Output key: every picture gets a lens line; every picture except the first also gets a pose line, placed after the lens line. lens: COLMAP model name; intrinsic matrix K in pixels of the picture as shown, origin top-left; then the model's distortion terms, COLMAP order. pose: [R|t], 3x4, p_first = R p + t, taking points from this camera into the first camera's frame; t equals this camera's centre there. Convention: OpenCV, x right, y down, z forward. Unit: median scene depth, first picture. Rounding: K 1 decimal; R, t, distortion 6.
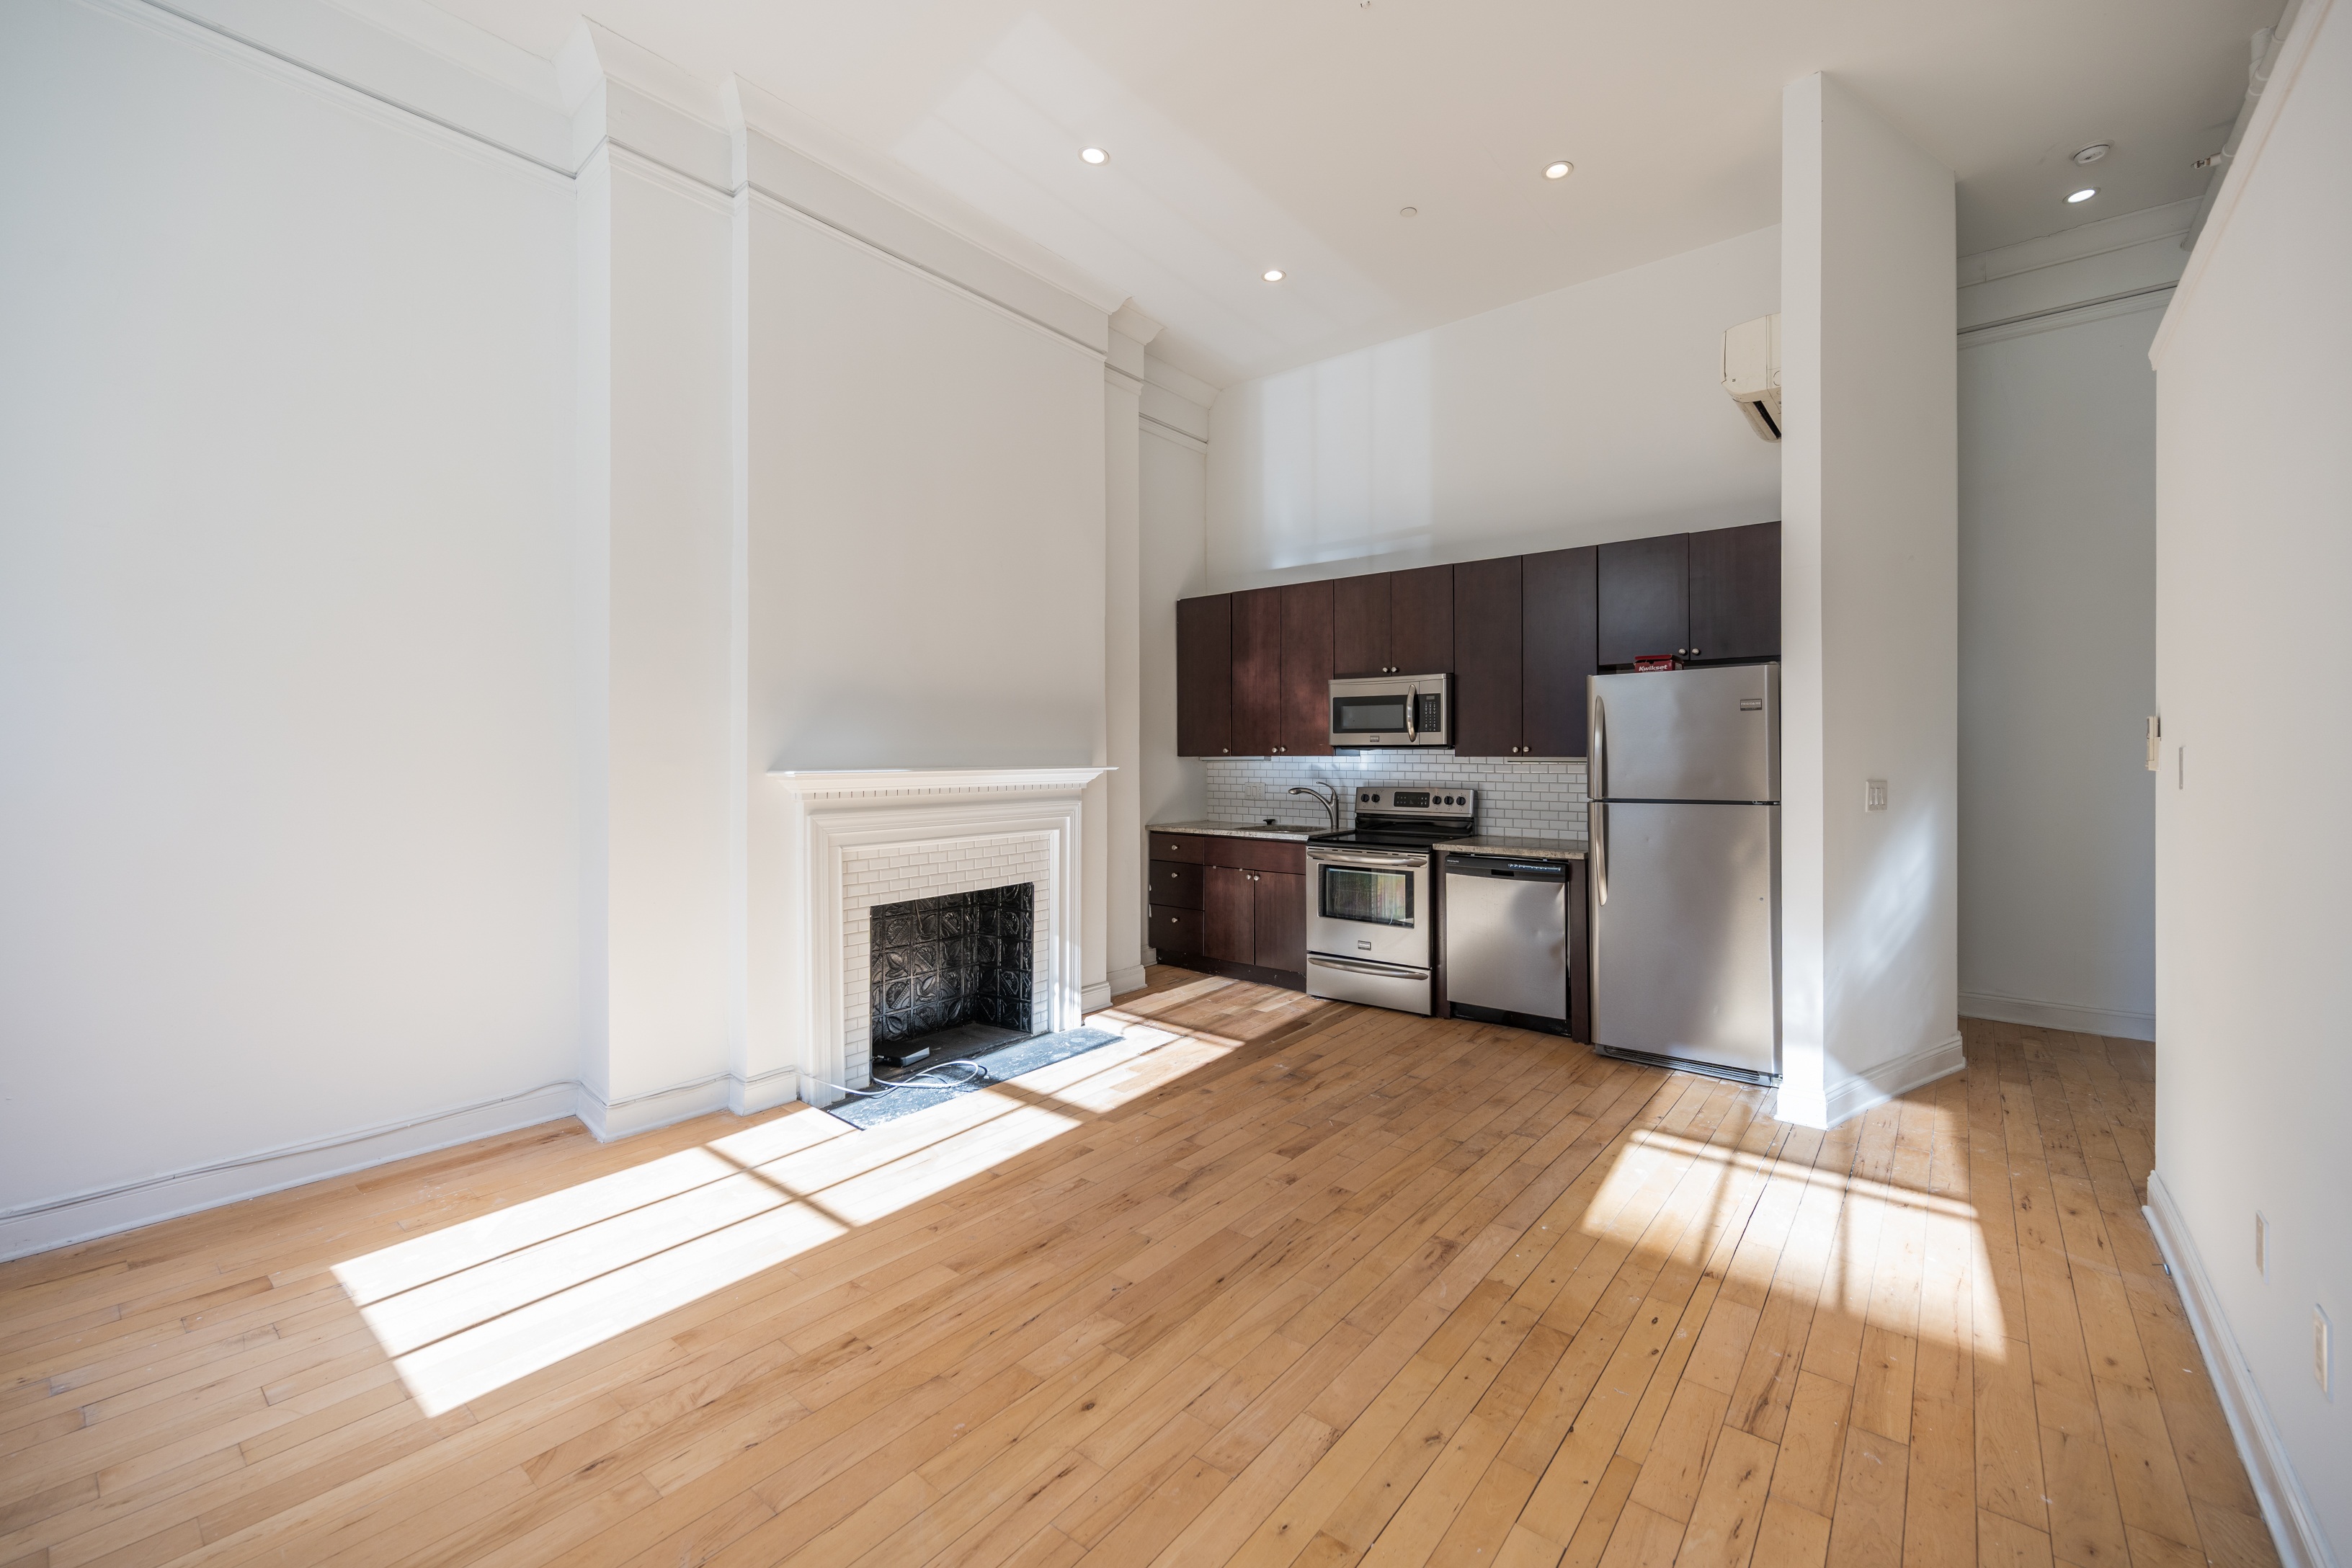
lens RADIAL K [[947.0, 0, 1214.5], [0, 947.0, 751.0], [0, 0, 1]] dist [-0.000008, -0.000062]
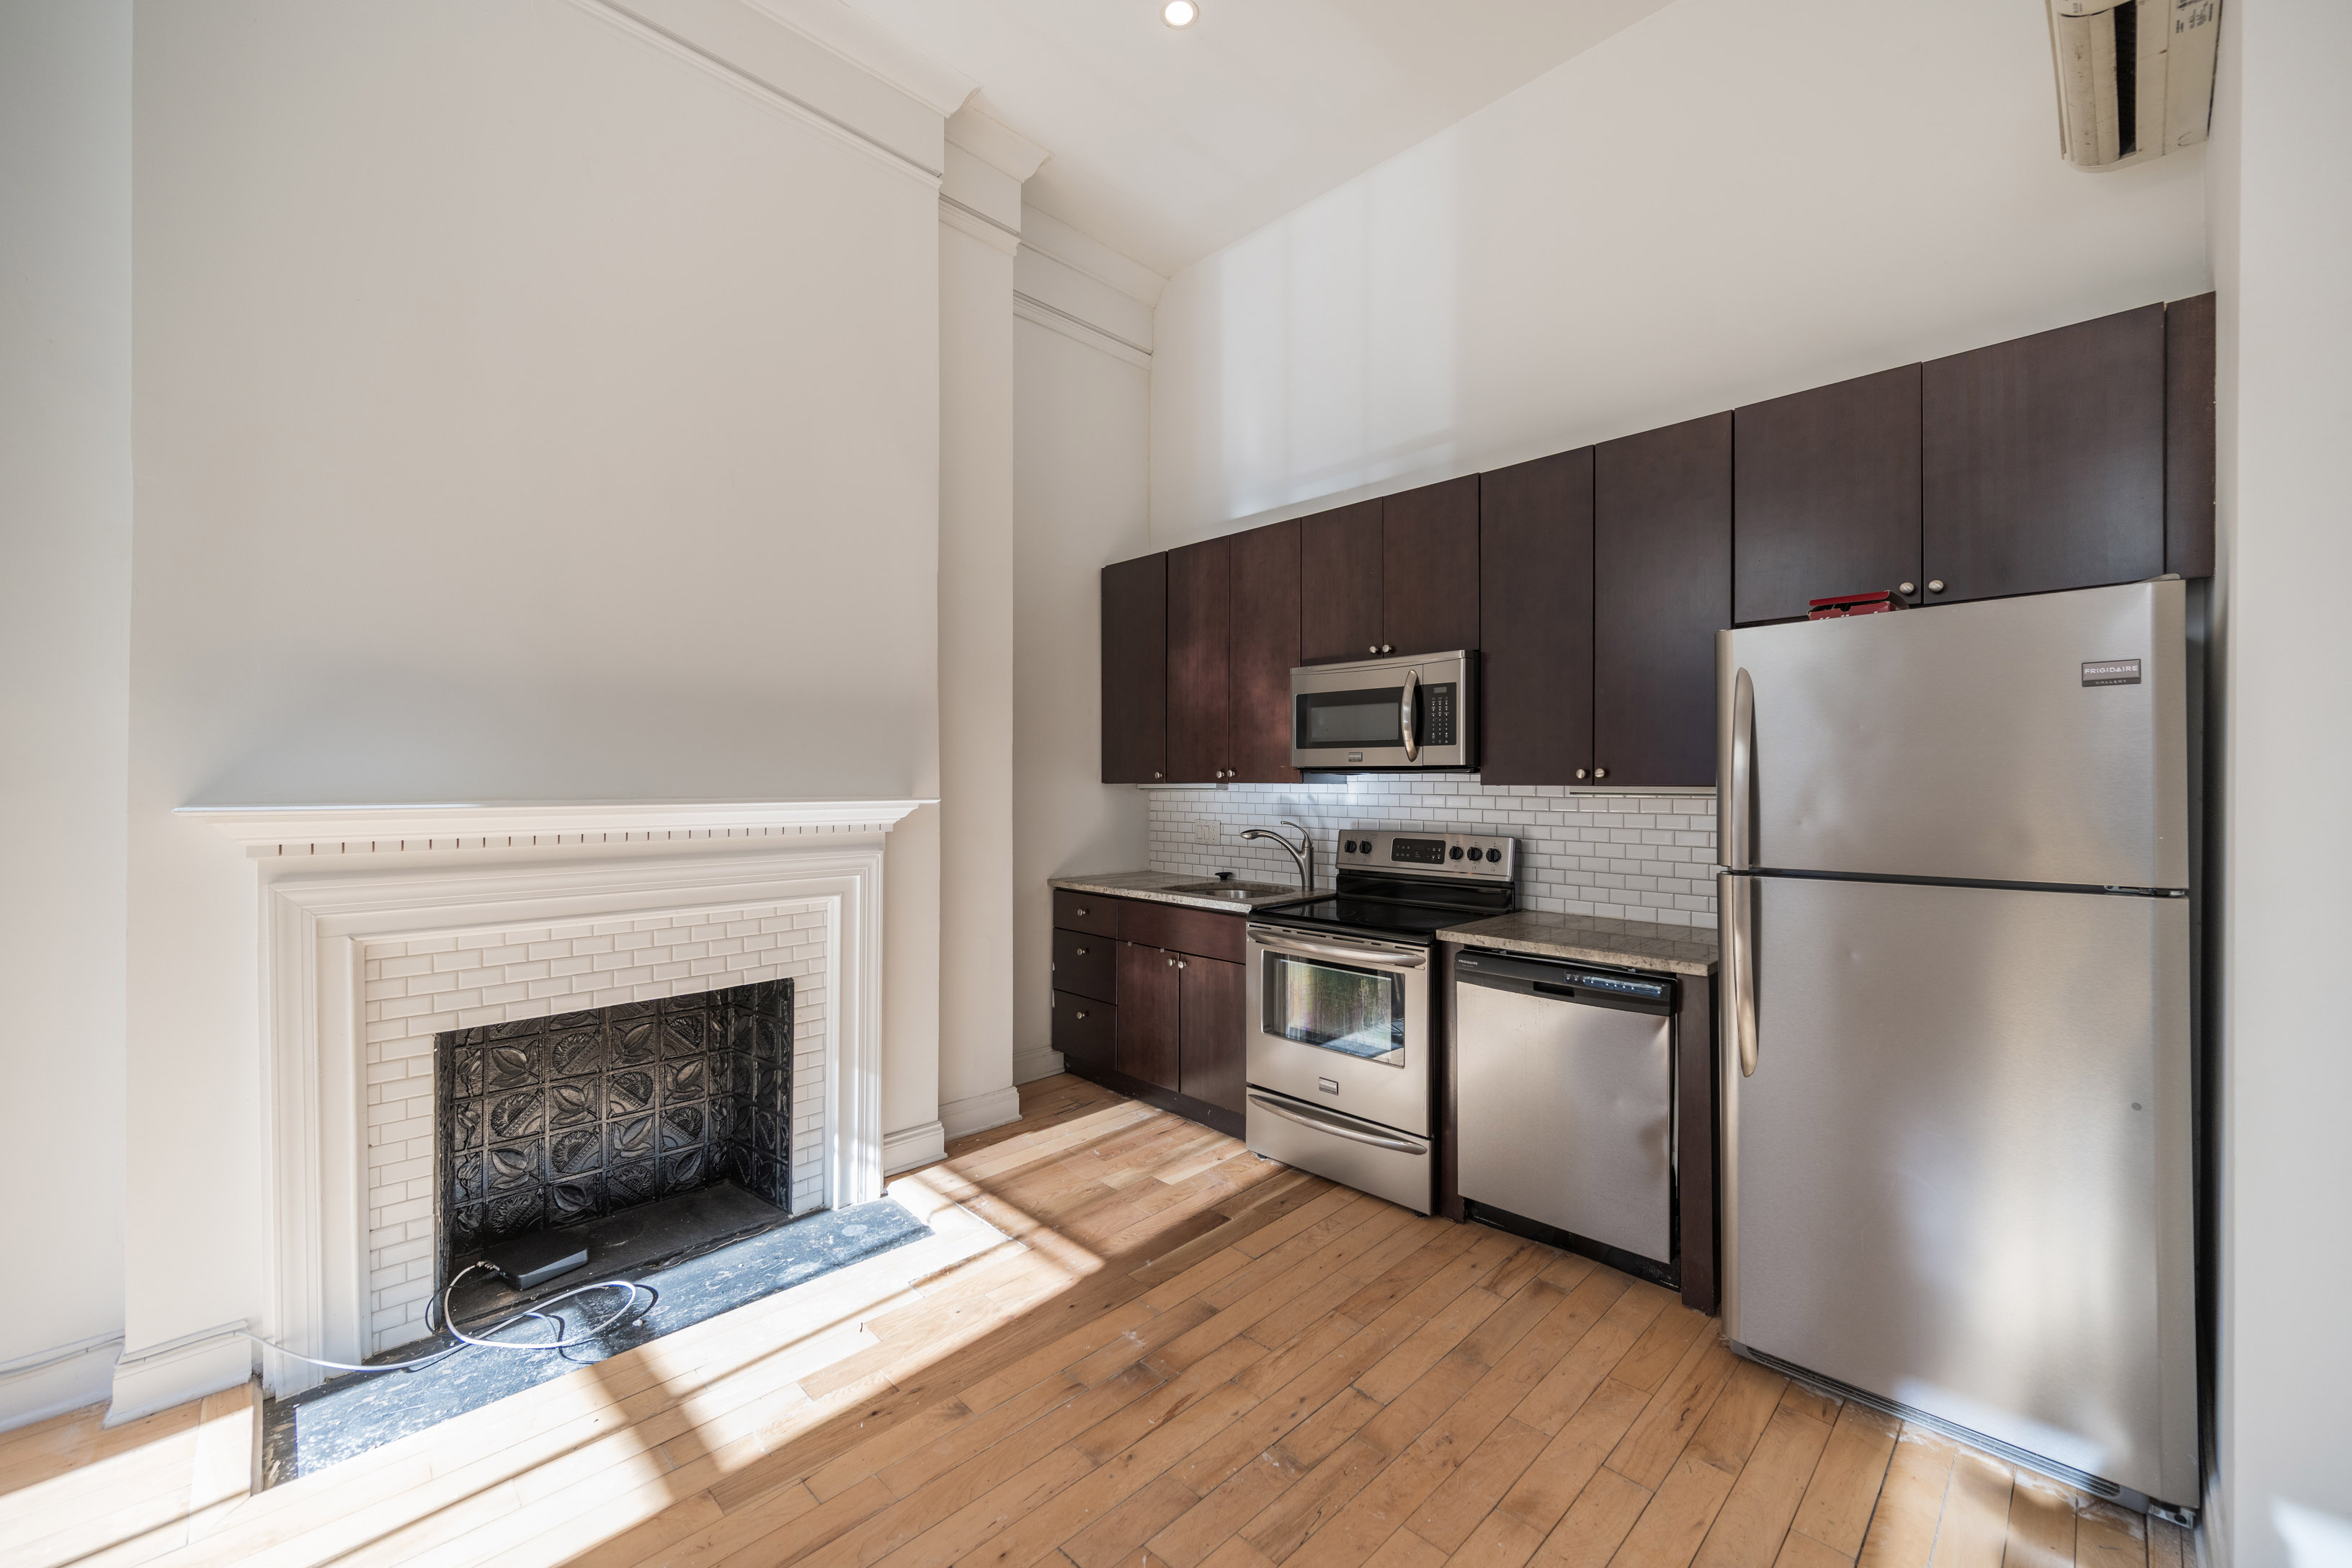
lens RADIAL K [[922.5, 0, 1181.4], [0, 922.5, 782.6], [0, 0, 1]] dist [-0.003164, -0.000306]
pose [[0.992271, 0.003429, -0.124046, 0.151516], [-0.002784, 0.999982, 0.005369, 0.001829], [0.124062, -0.004982, 0.992262, 0.425427]]
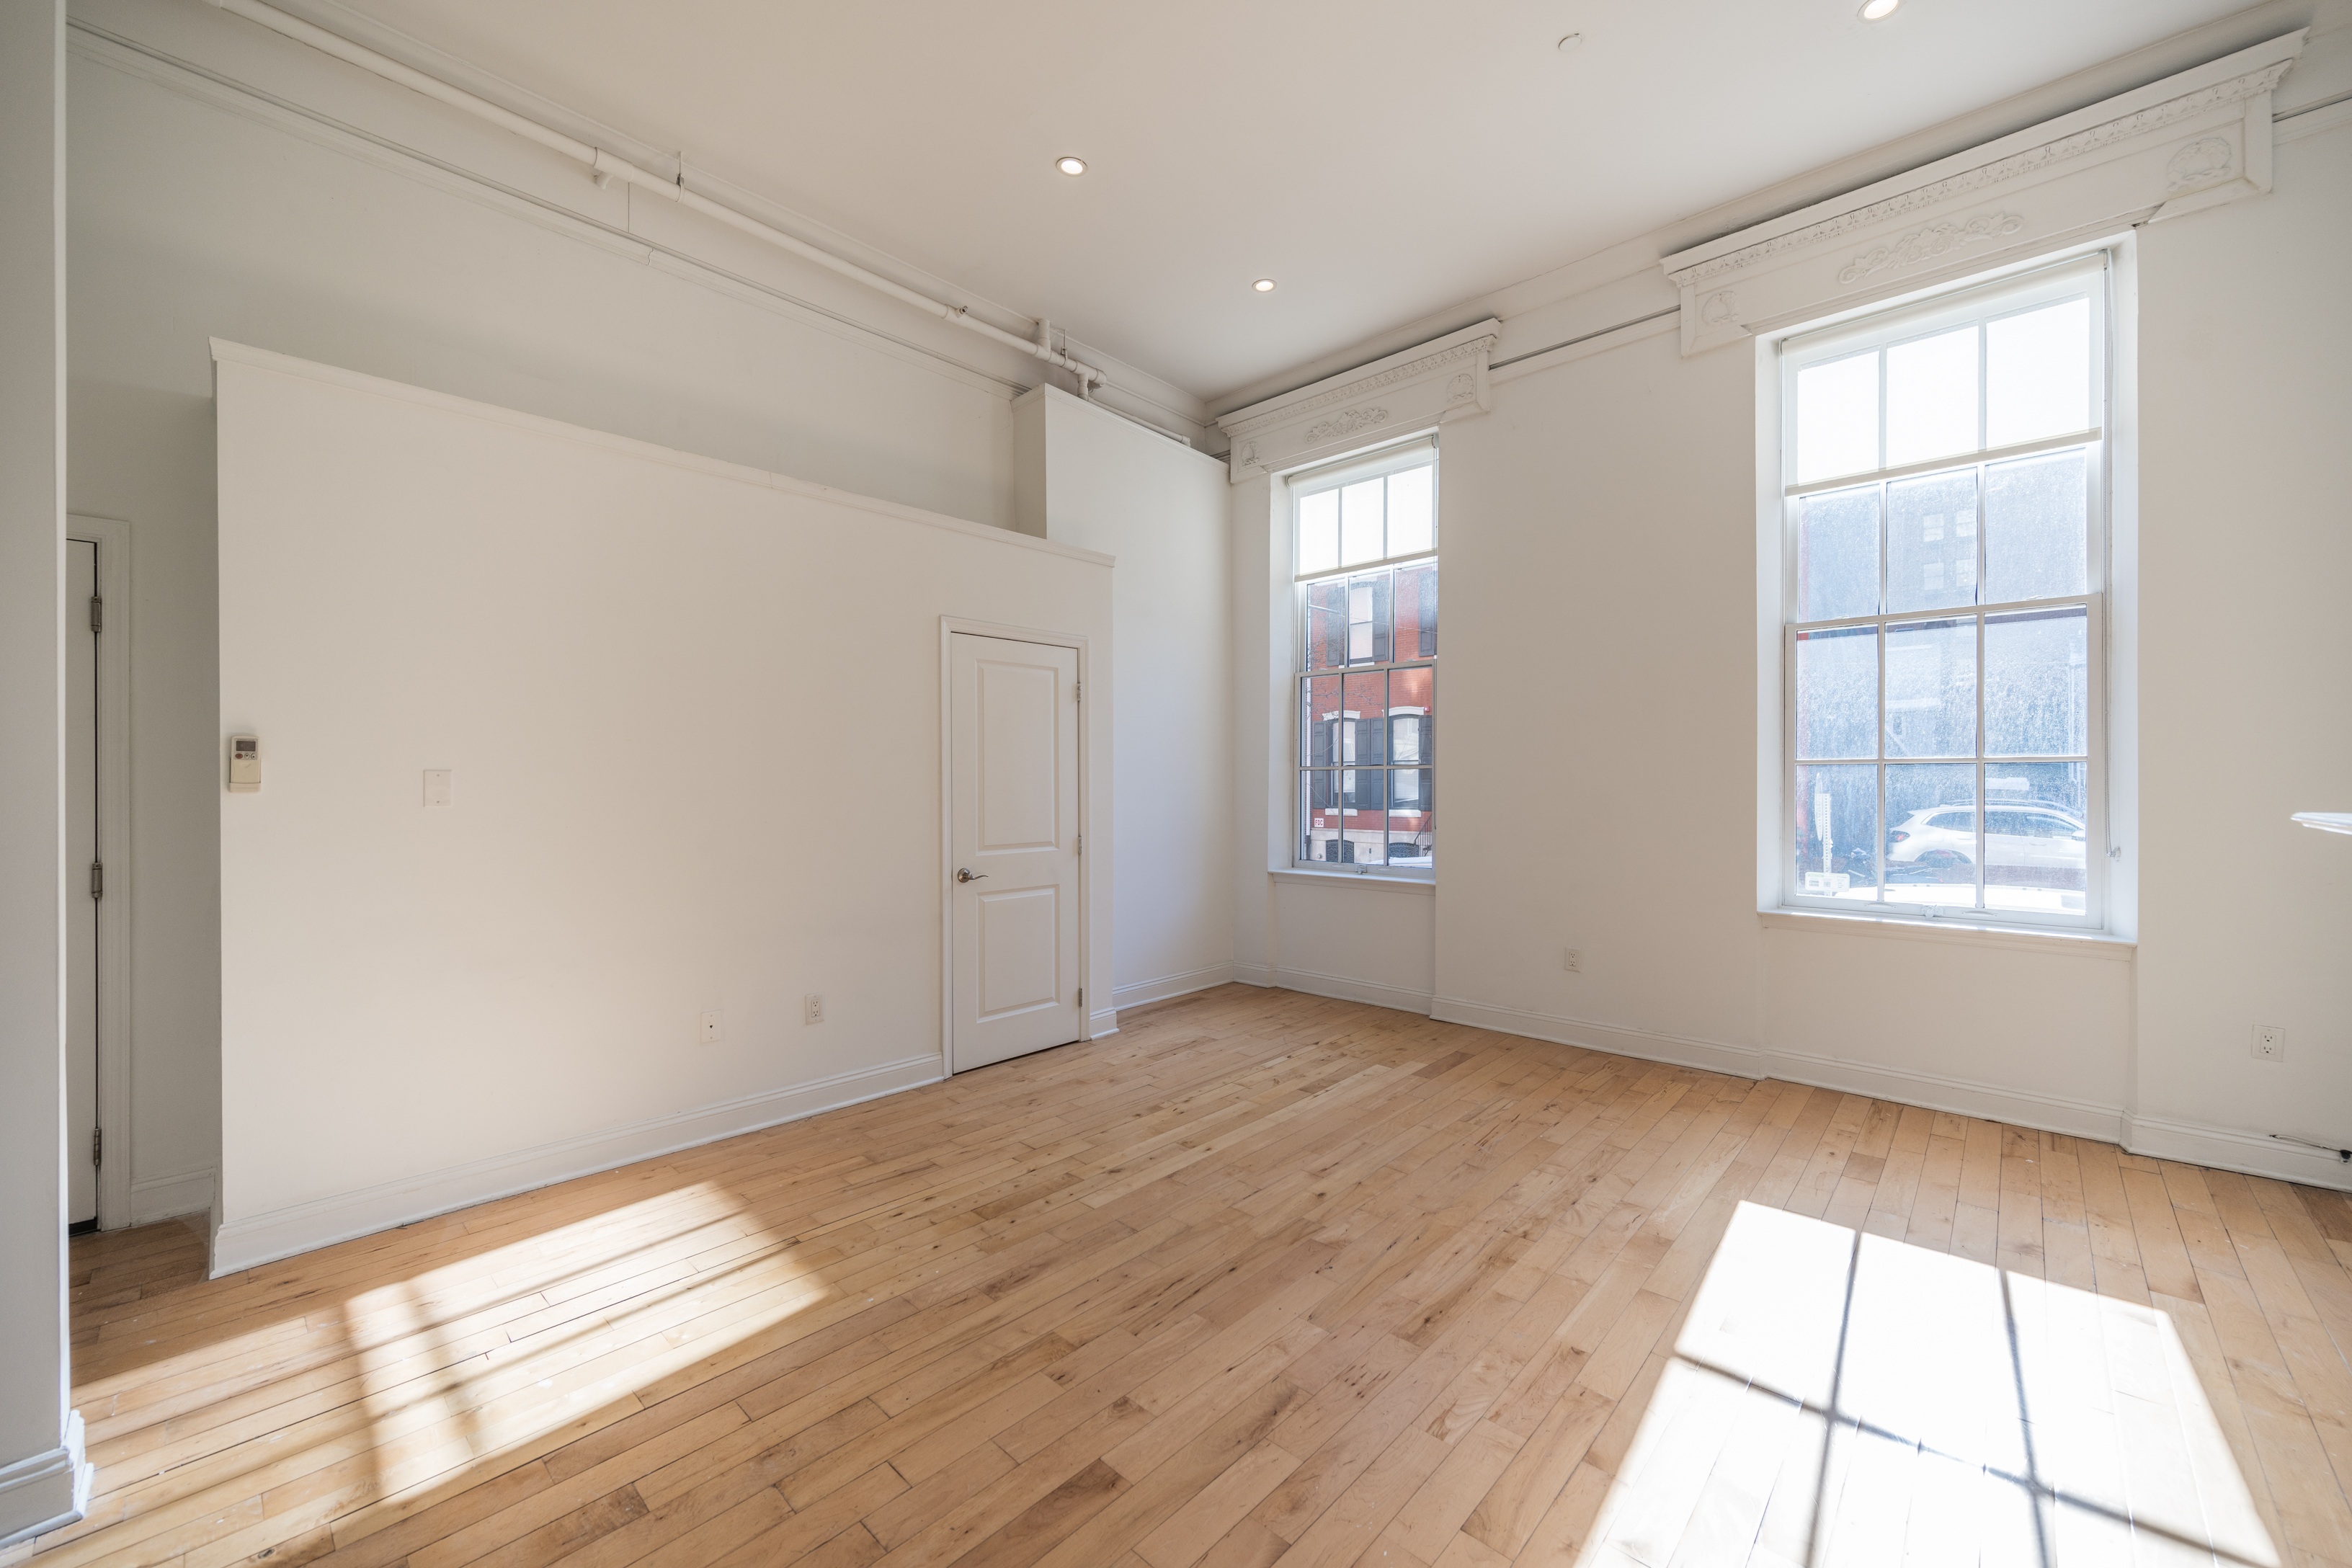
lens RADIAL K [[922.5, 0, 1181.4], [0, 922.5, 782.6], [0, 0, 1]] dist [-0.003164, -0.000306]
pose [[-0.996747, -0.001338, 0.080585, -0.010506], [-0.001505, 0.999997, -0.002010, 0.006595], [-0.080582, -0.002125, -0.996746, 1.101288]]
